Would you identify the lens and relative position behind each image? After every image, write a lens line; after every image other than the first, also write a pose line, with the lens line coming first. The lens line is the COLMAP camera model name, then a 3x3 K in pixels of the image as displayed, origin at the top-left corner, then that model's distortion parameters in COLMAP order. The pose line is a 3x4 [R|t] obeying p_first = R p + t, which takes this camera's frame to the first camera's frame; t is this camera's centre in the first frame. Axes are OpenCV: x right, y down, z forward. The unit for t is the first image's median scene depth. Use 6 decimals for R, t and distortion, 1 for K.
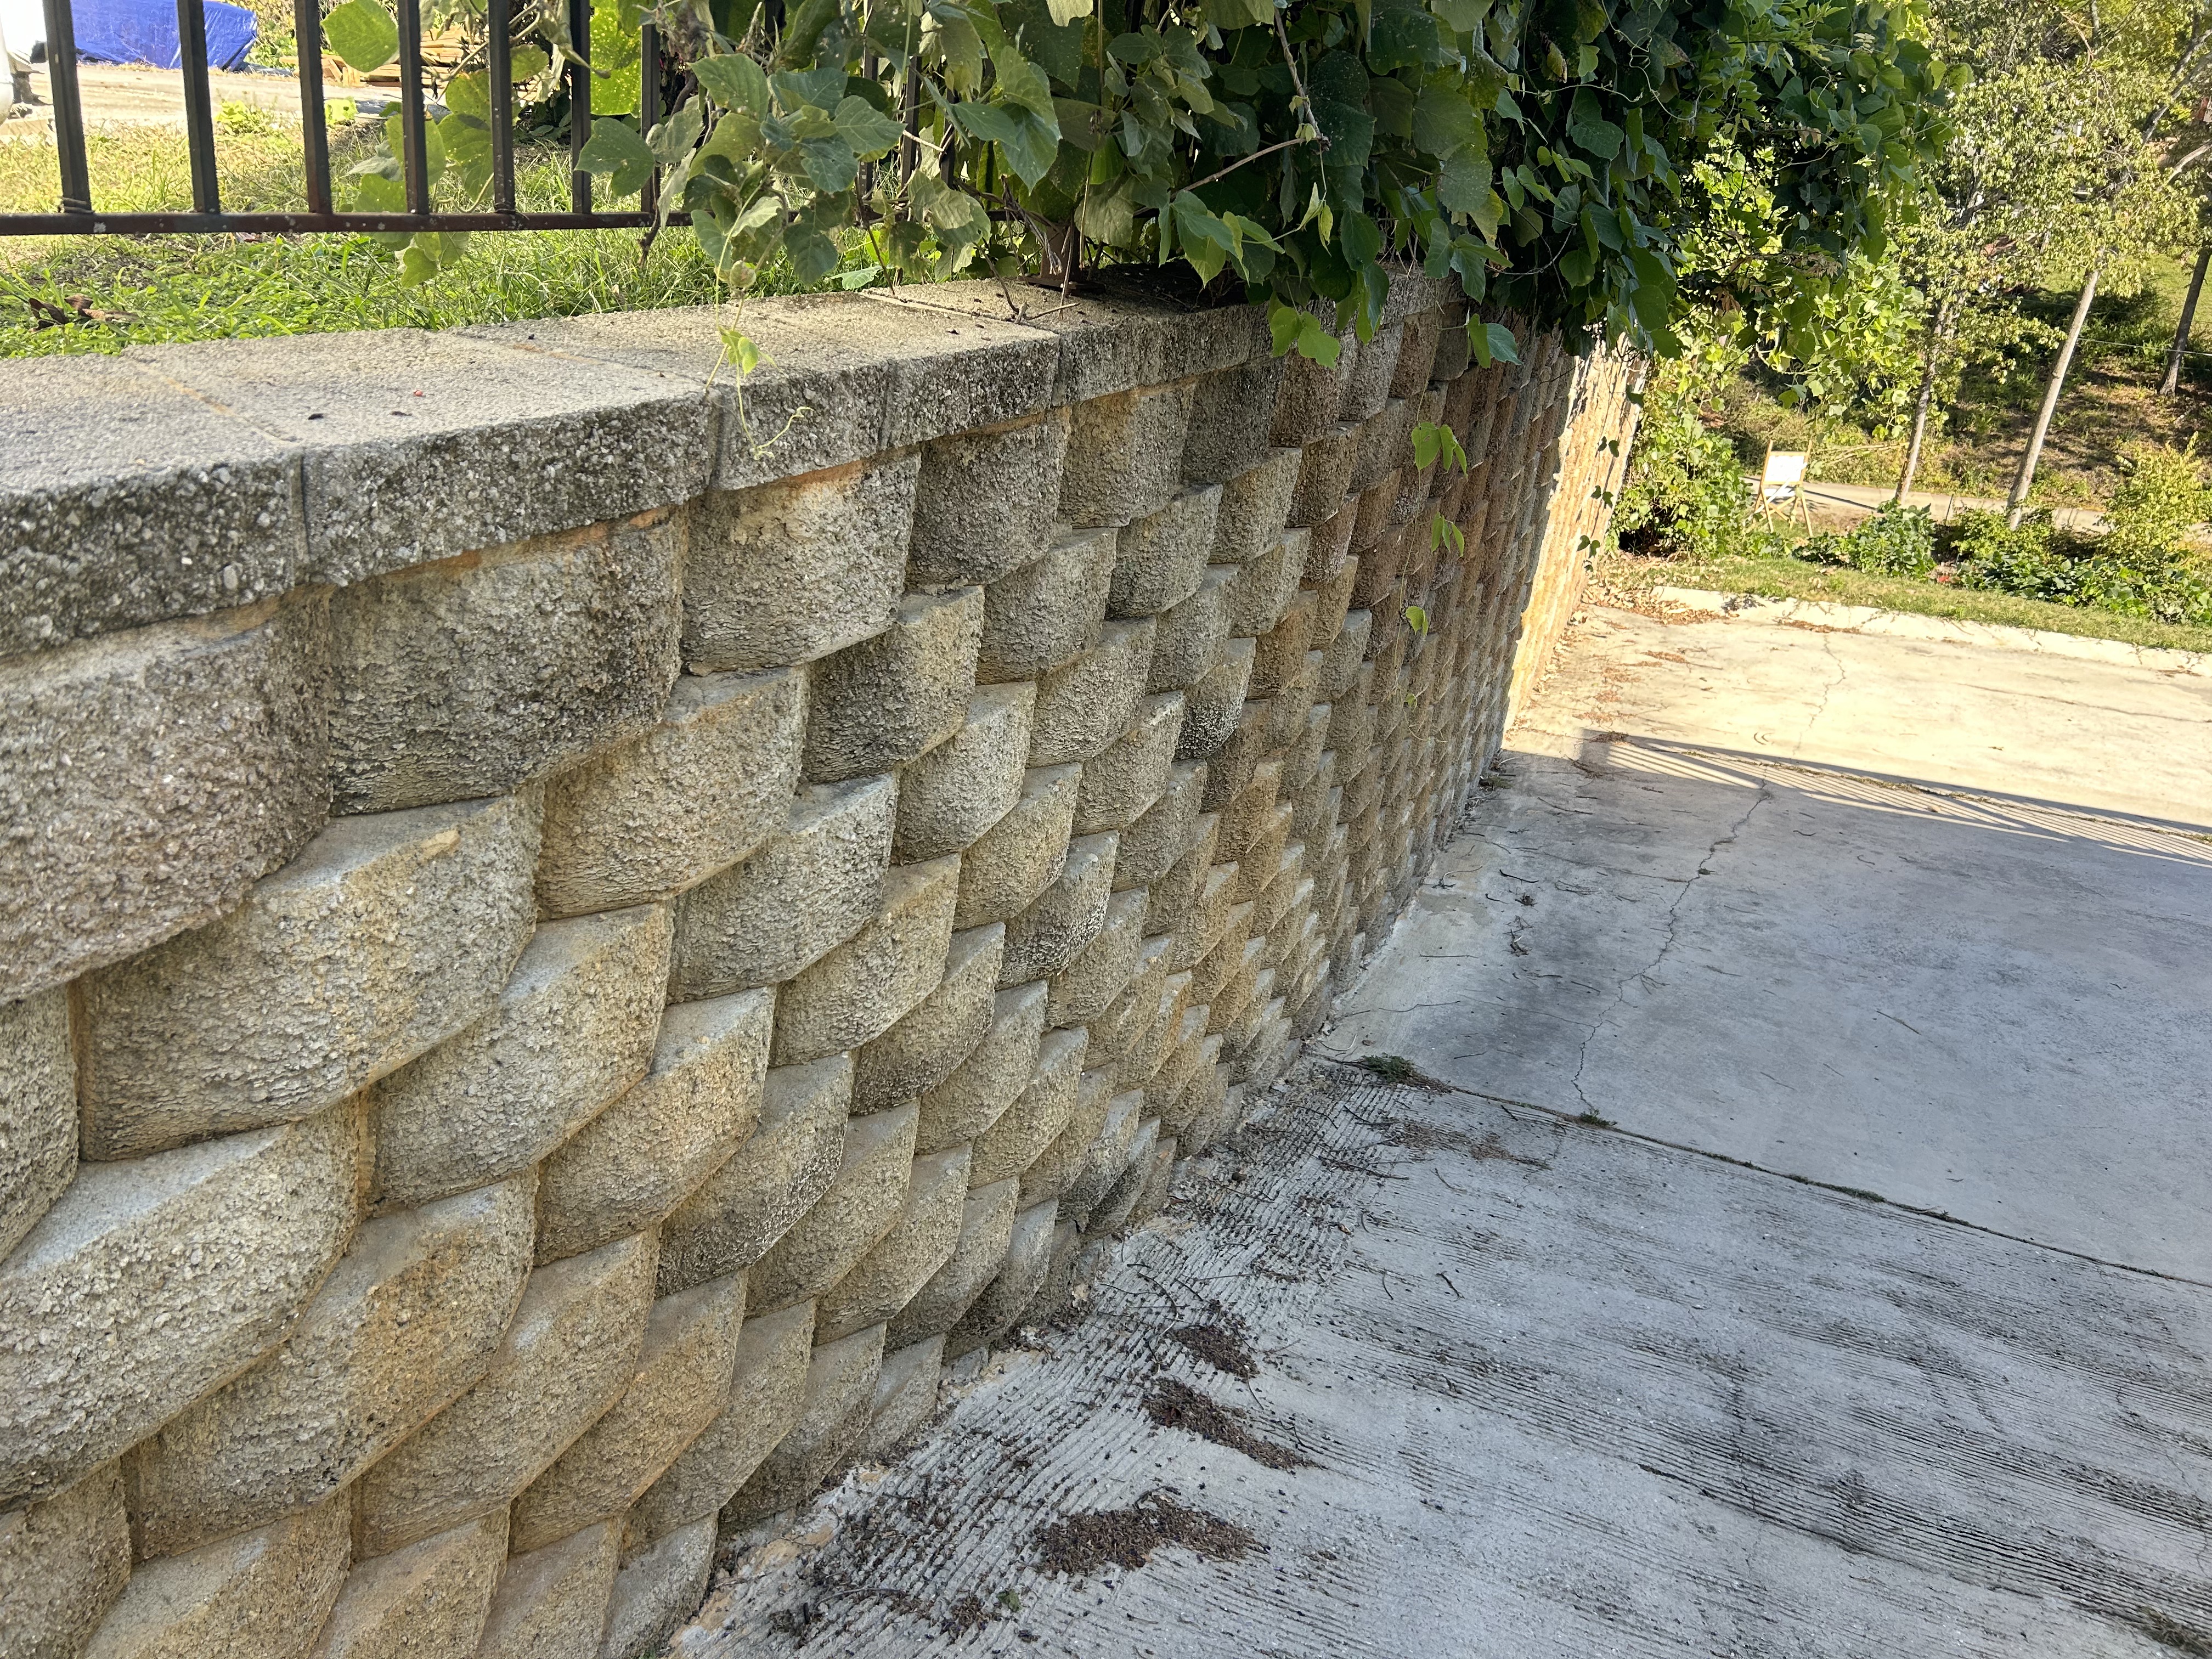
lens RADIAL K [[1628.4, 0, 1106.0], [0, 1628.4, 829.5], [0, 0, 1]] dist [0.075952, -0.092334]
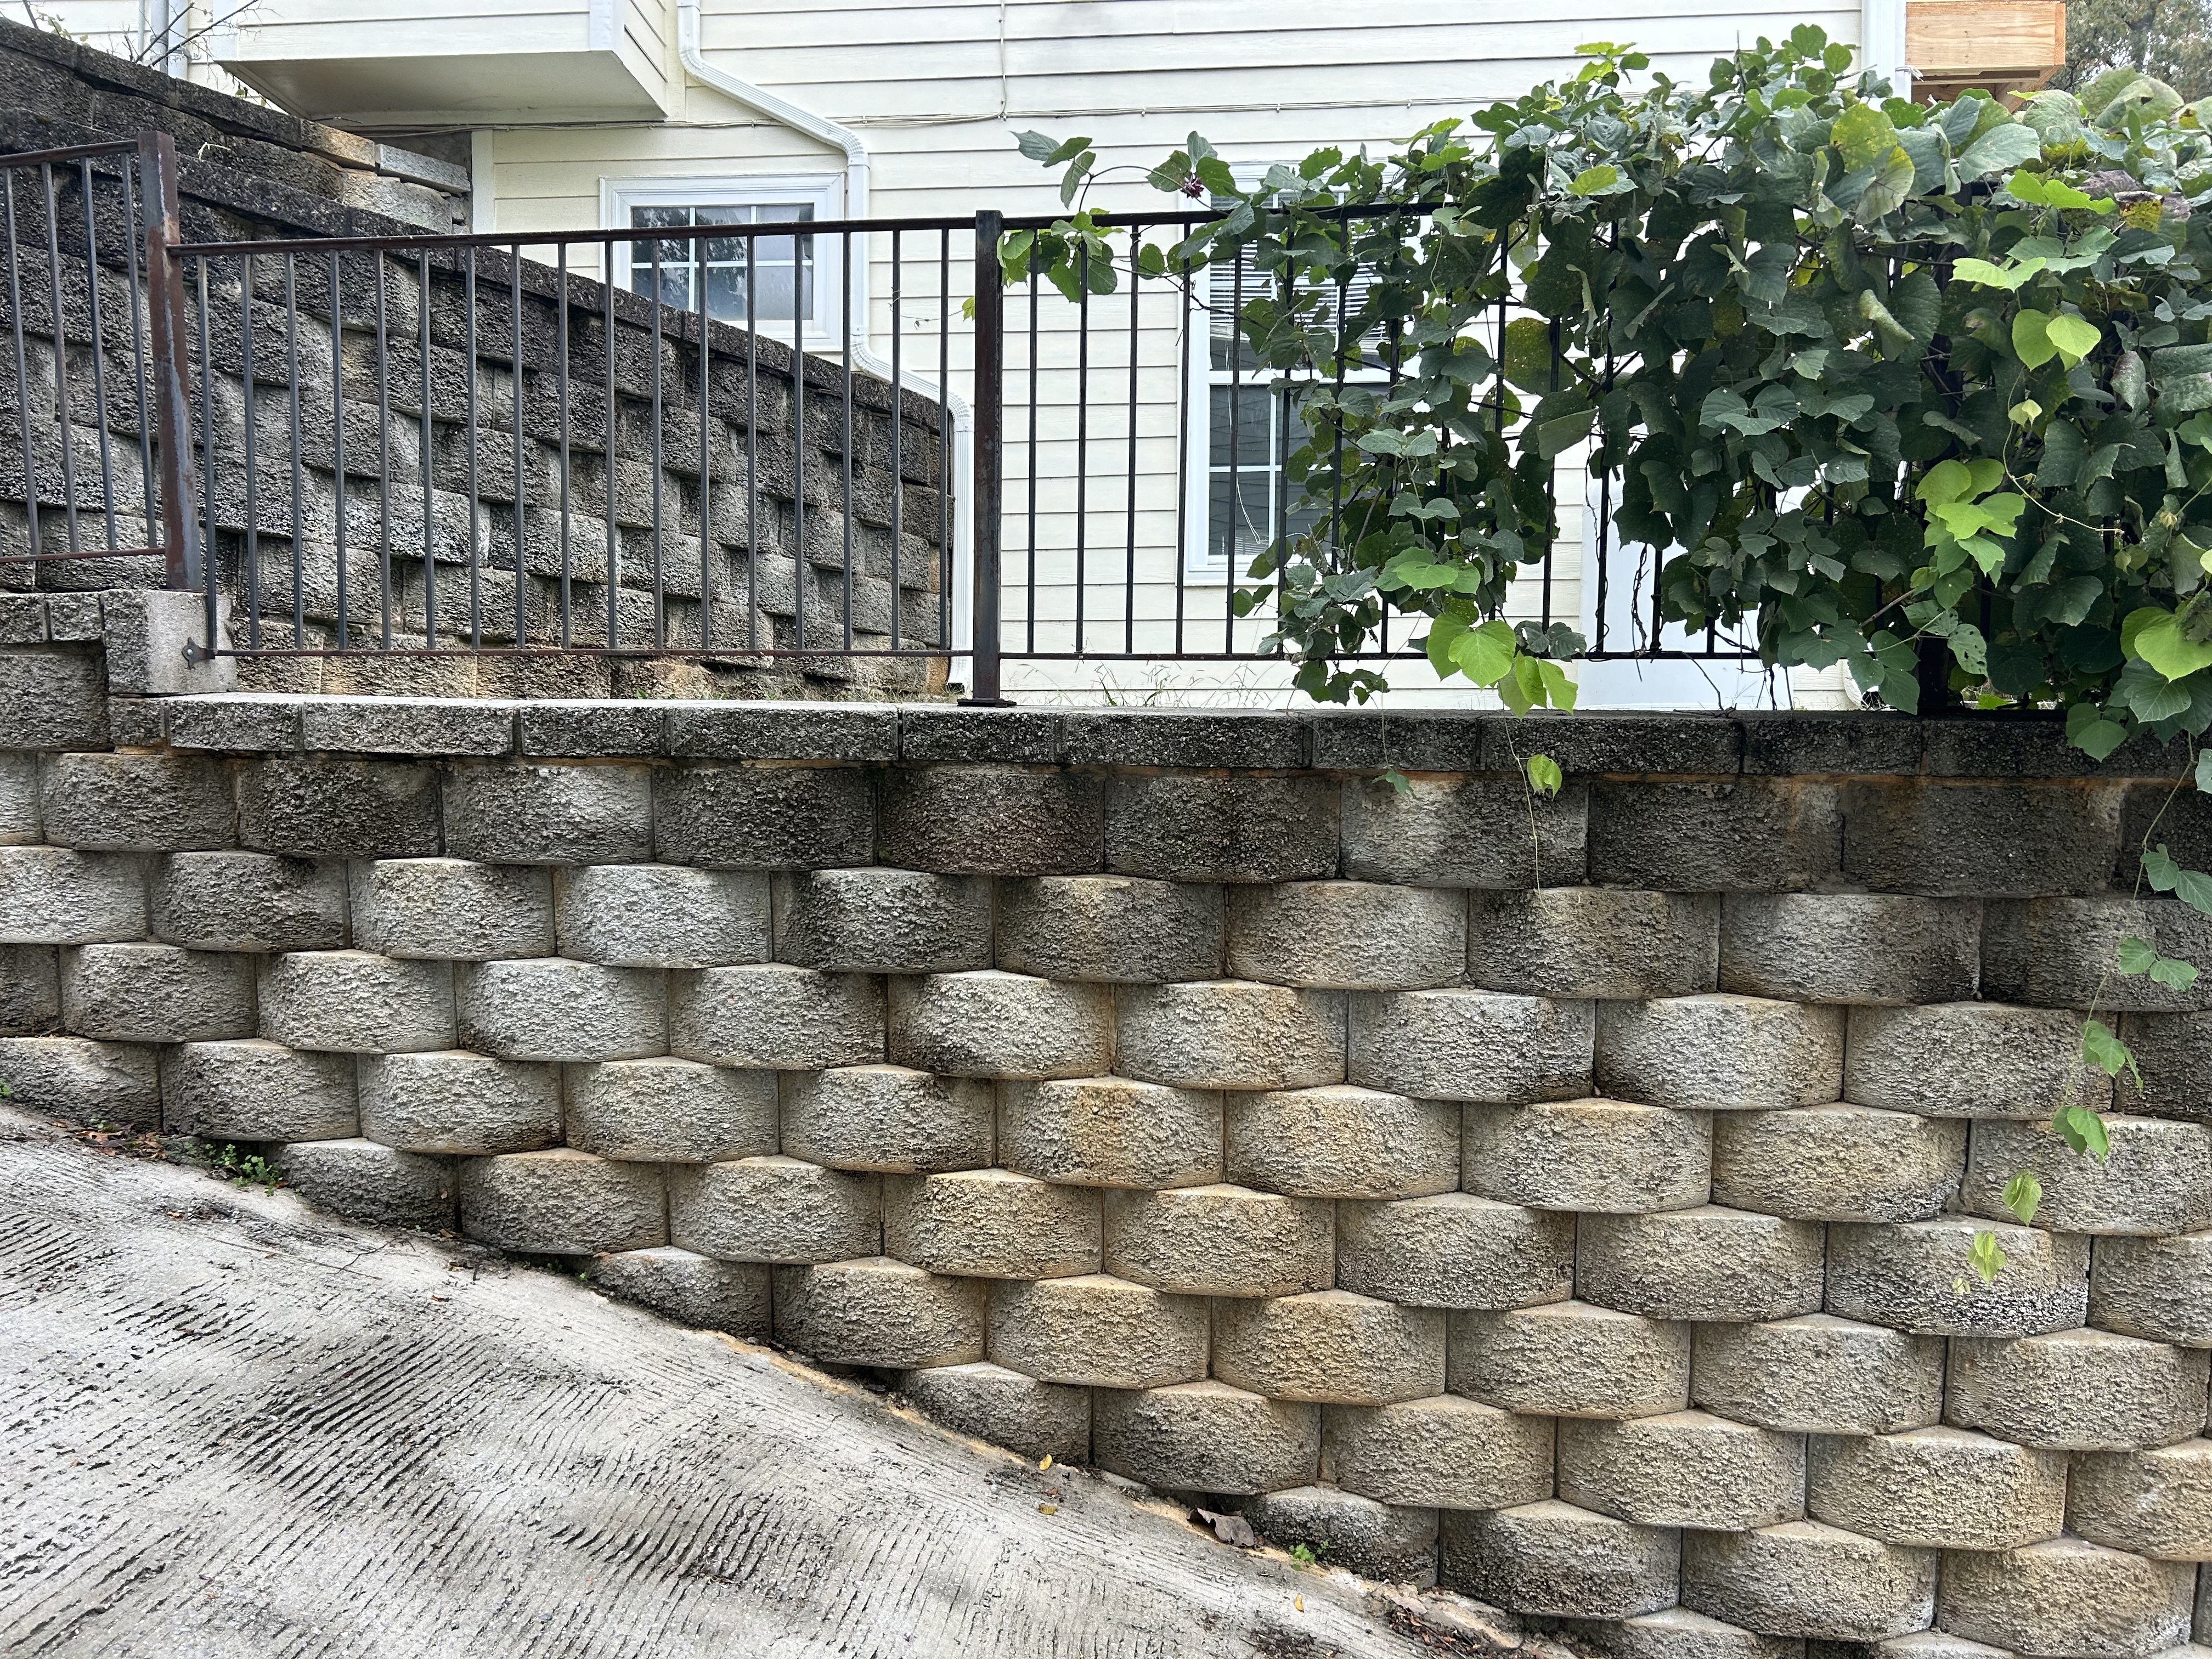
lens RADIAL K [[1628.4, 0, 1106.0], [0, 1628.4, 829.5], [0, 0, 1]] dist [0.075952, -0.092334]
pose [[0.288430, -0.034828, -0.956867, 1.853671], [-0.355857, 0.923859, -0.140893, 0.272234], [0.888918, 0.381145, 0.254075, 0.342091]]
